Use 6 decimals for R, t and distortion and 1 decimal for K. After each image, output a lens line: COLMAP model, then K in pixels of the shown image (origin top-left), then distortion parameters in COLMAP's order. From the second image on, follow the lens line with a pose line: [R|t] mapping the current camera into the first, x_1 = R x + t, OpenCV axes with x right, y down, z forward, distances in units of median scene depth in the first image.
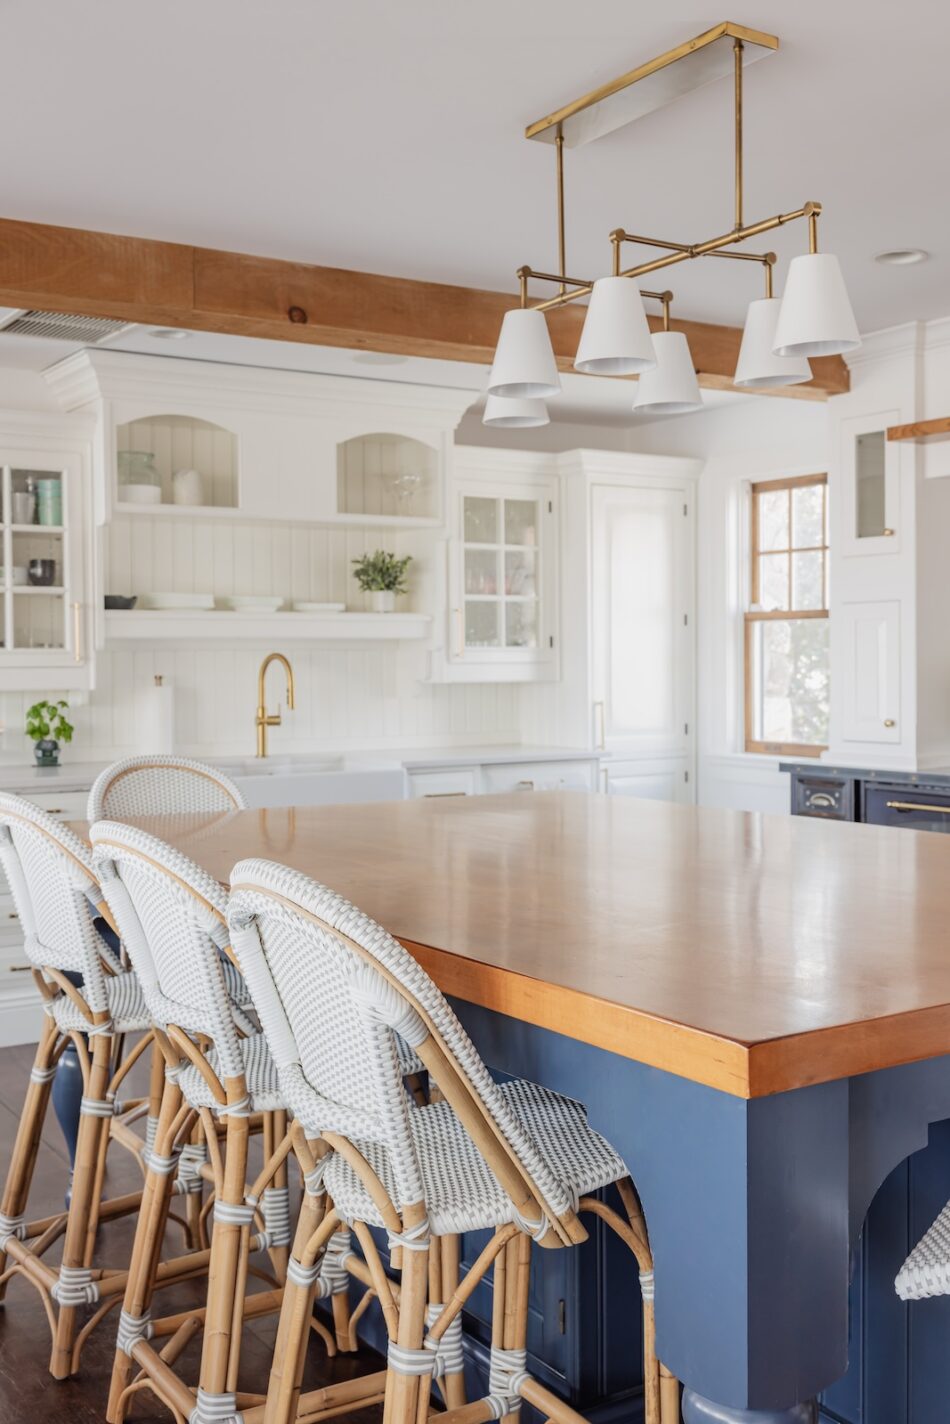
lens RADIAL K [[1508.0, 0, 472.3], [0, 1508.0, 717.7], [0, 0, 1]] dist [-0.014003, 0.000000]
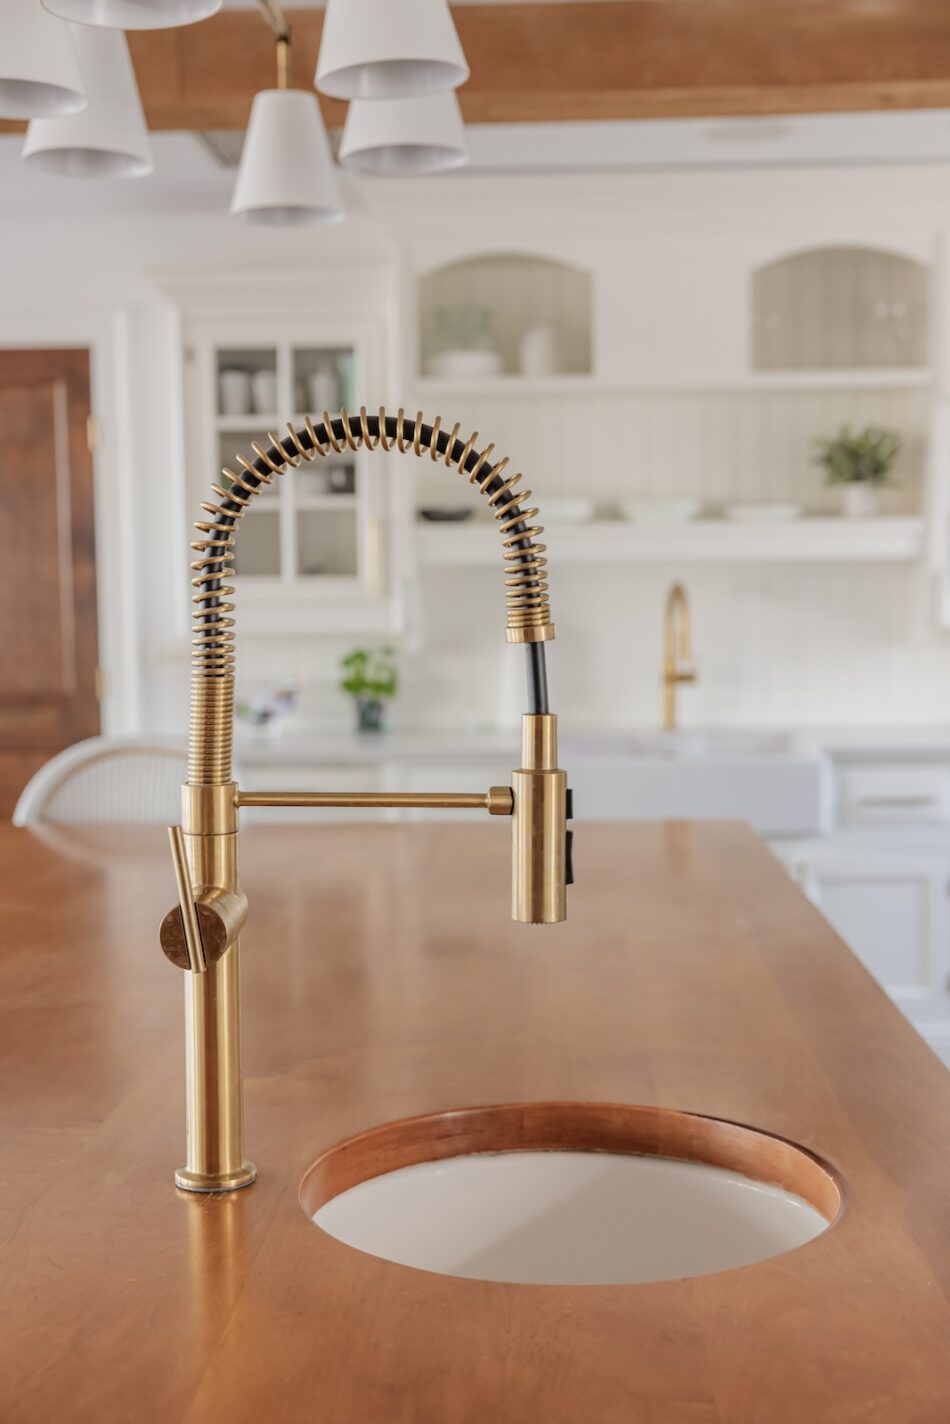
lens RADIAL K [[1873.1, 0, 474.9], [0, 1873.1, 708.1], [0, 0, 1]] dist [-0.001168, 0.000000]
pose [[0.828246, 0.035601, -0.559233, 0.271004], [-0.015219, 0.999041, 0.041060, -0.017836], [0.560158, -0.025497, 0.827993, 0.224765]]
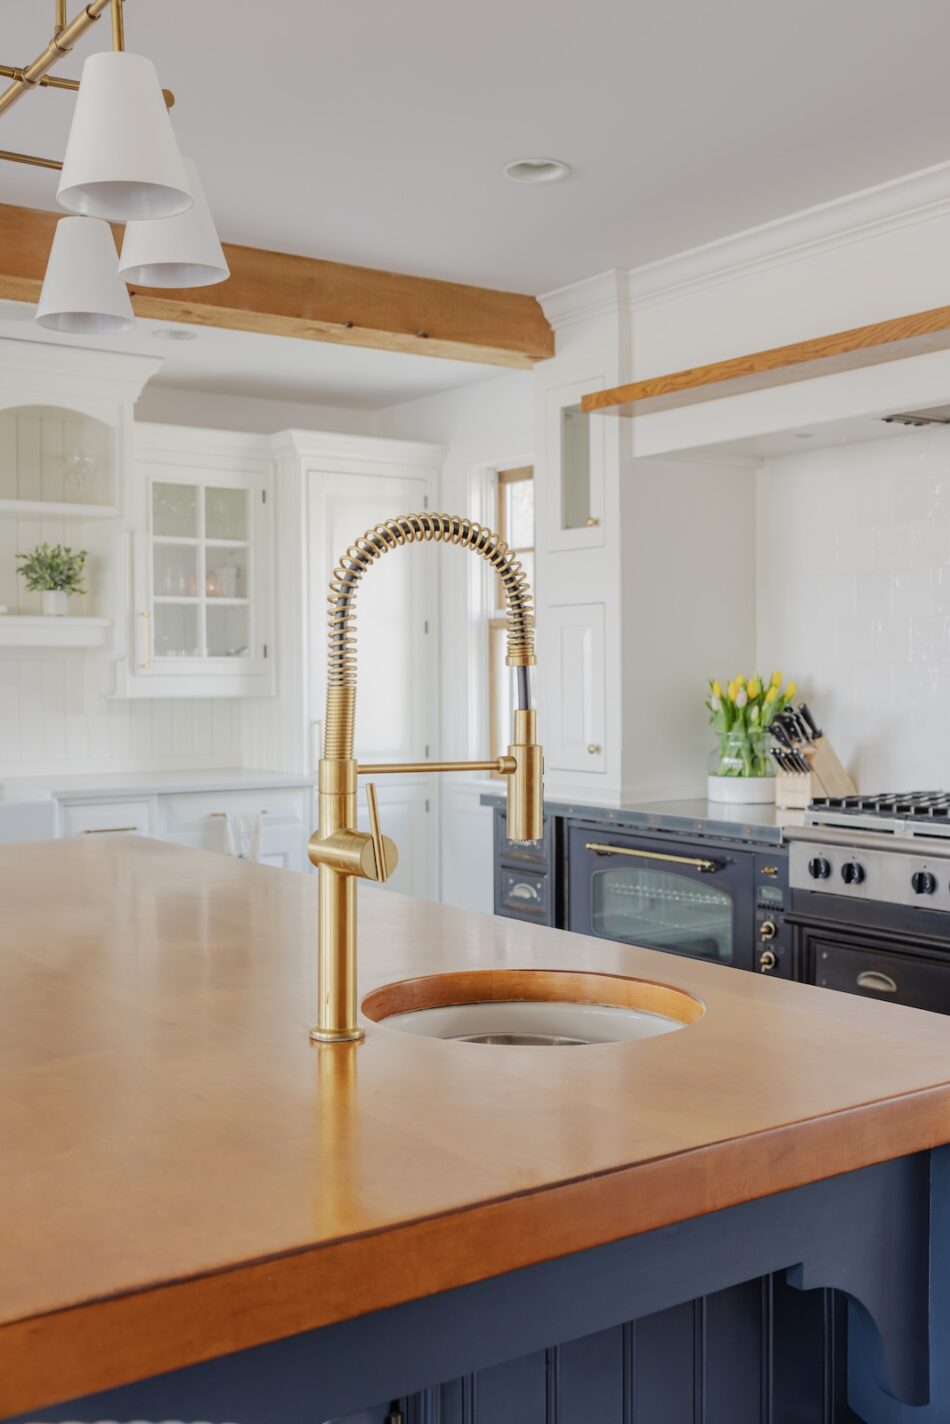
lens RADIAL K [[1508.0, 0, 471.5], [0, 1508.0, 714.8], [0, 0, 1]] dist [-0.014003, 0.000000]
pose [[0.999176, 0.003215, 0.040451, 0.146814], [-0.002820, 0.999948, -0.009826, -0.005887], [-0.040480, 0.009704, 0.999133, 0.136668]]
